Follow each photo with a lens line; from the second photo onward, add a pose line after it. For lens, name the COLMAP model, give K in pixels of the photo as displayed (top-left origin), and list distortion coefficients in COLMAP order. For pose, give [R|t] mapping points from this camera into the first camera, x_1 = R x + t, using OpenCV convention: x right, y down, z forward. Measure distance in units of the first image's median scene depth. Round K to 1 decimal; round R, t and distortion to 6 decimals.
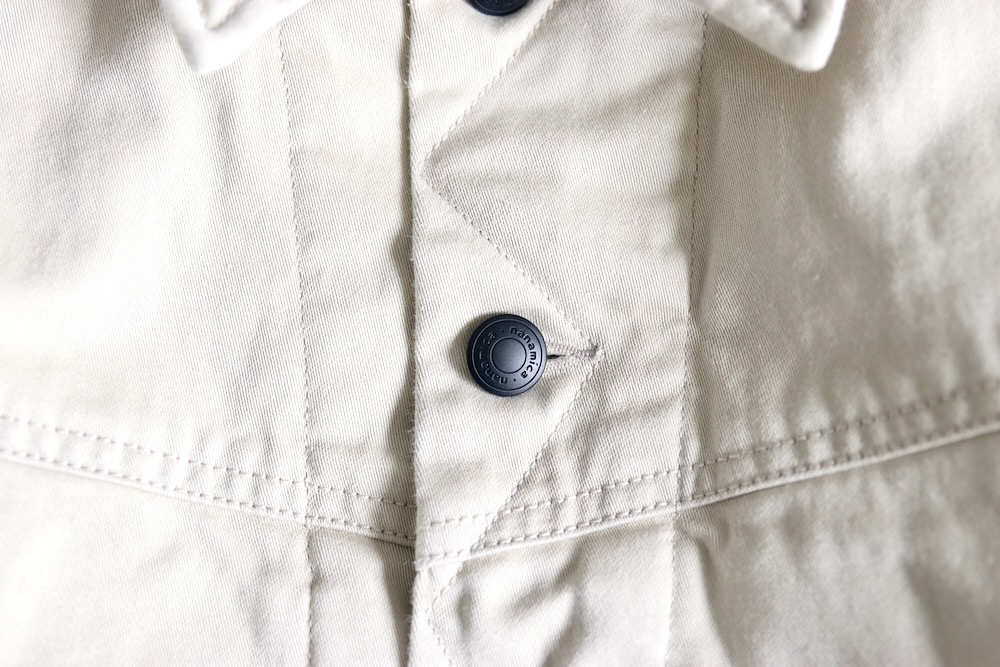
lens RADIAL K [[1628.0, 0, 500.0], [0, 1628.0, 333.5], [0, 0, 1]] dist [-0.057951, 0.011174]
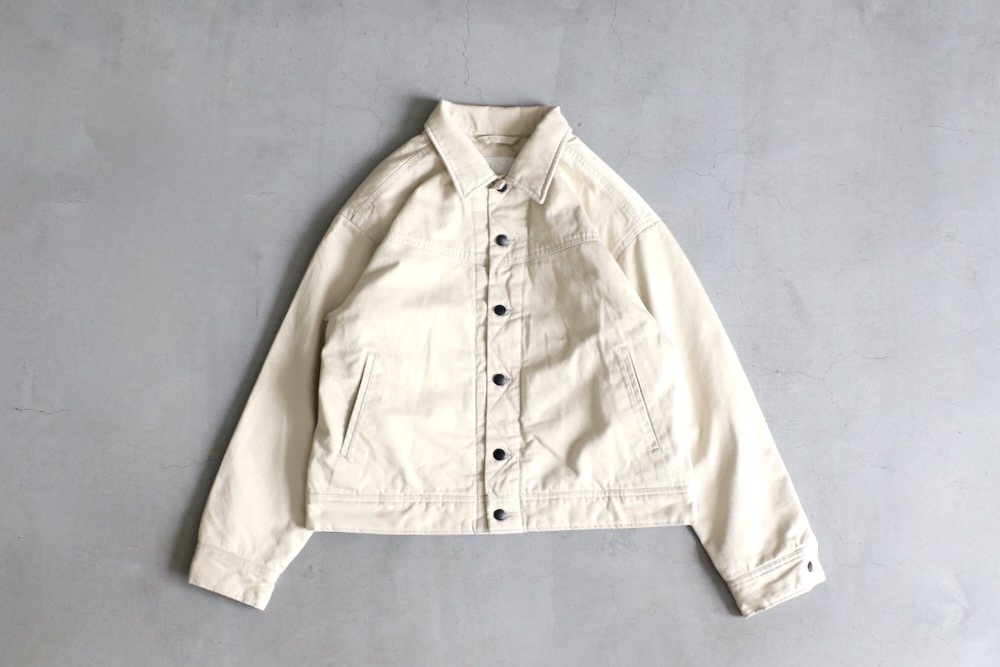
lens RADIAL K [[1115.4, 0, 500.0], [0, 1115.4, 333.5], [0, 0, 1]] dist [-0.004065, 0.002349]
pose [[0.999924, 0.008203, 0.009250, -0.048776], [-0.008775, 0.997933, 0.063655, 0.113065], [-0.008709, -0.063731, 0.997929, -4.085891]]
